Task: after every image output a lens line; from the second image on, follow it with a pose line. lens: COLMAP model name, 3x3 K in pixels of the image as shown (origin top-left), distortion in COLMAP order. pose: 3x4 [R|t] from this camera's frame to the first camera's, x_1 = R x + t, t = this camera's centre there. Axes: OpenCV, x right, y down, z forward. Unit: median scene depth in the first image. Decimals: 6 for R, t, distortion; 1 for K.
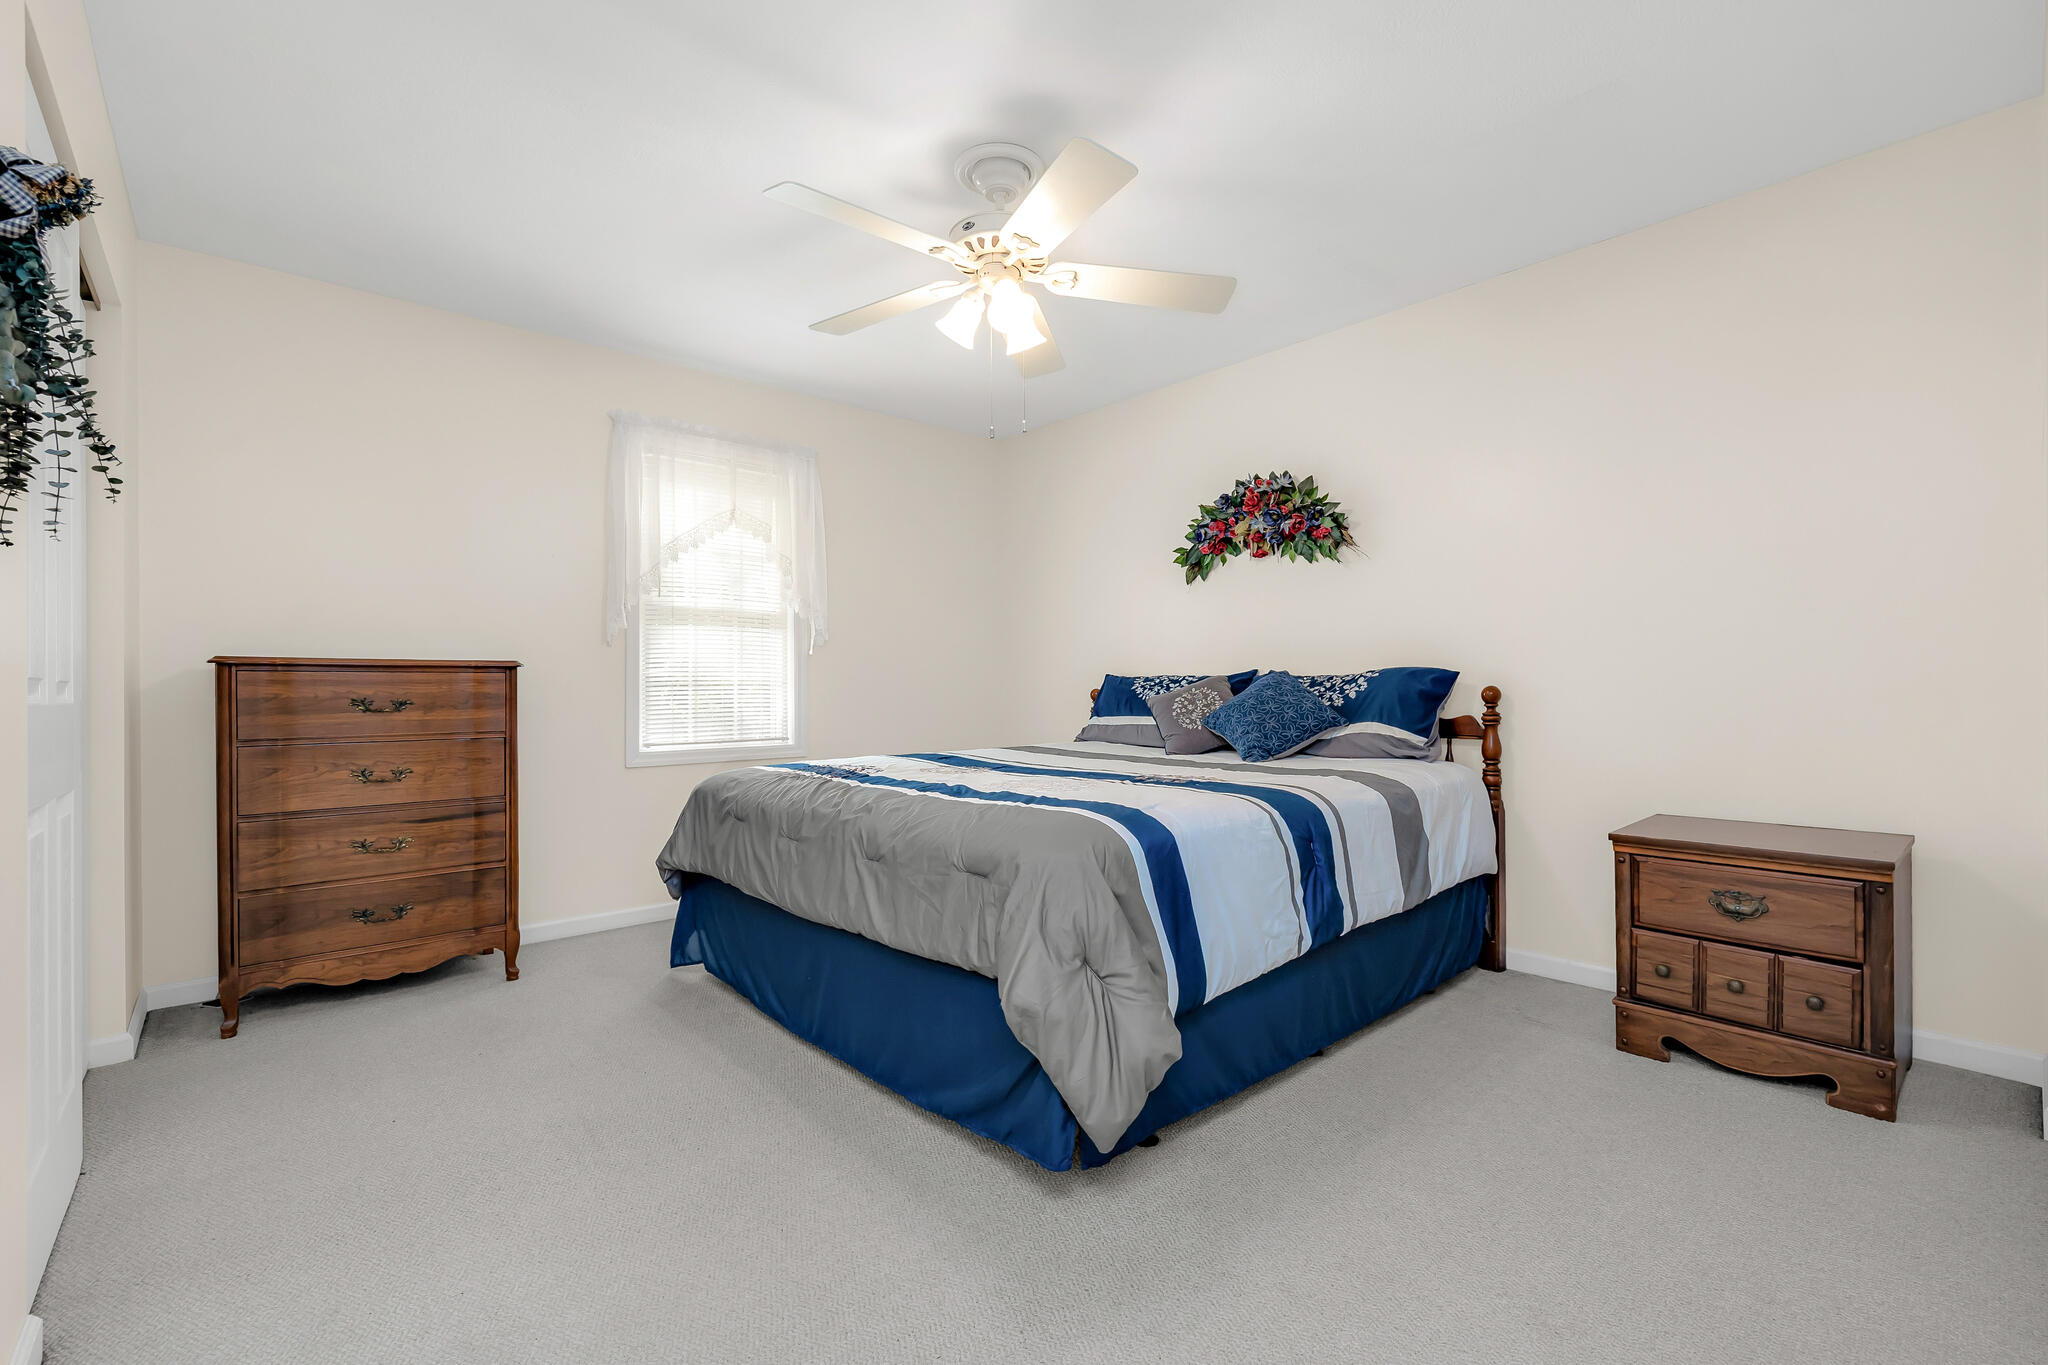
lens RADIAL K [[885.2, 0, 1024.4], [0, 885.2, 690.7], [0, 0, 1]] dist [-0.002888, 0.000374]
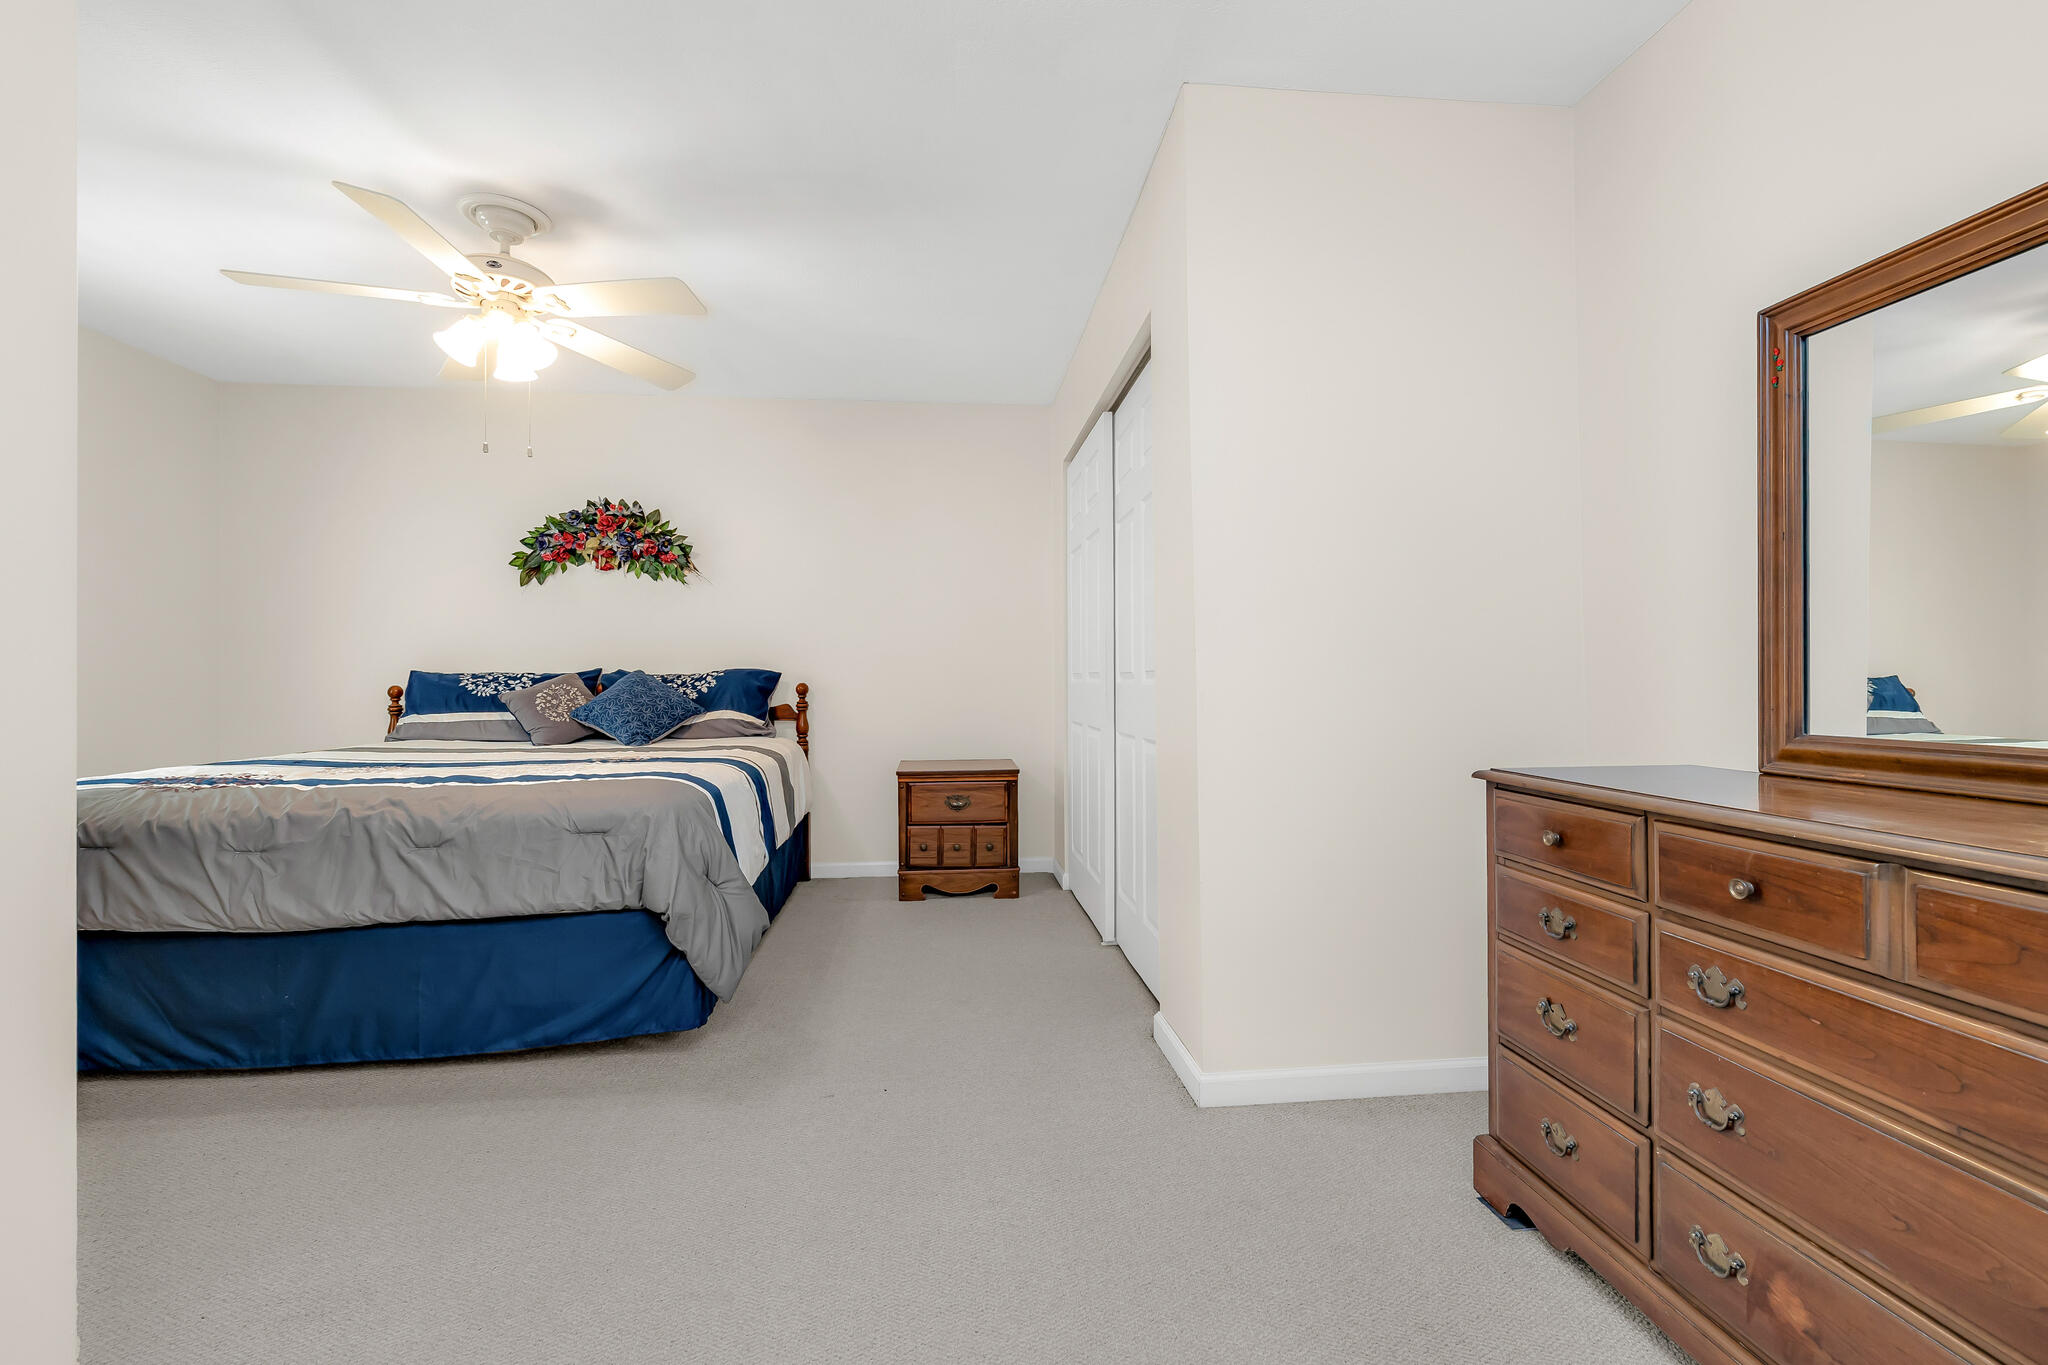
lens RADIAL K [[885.2, 0, 1024.4], [0, 885.2, 690.7], [0, 0, 1]] dist [-0.002888, 0.000374]
pose [[0.586643, -0.005396, 0.809828, -0.400674], [0.003831, 0.999985, 0.003888, 0.002828], [-0.809837, 0.000821, 0.586655, -0.126527]]
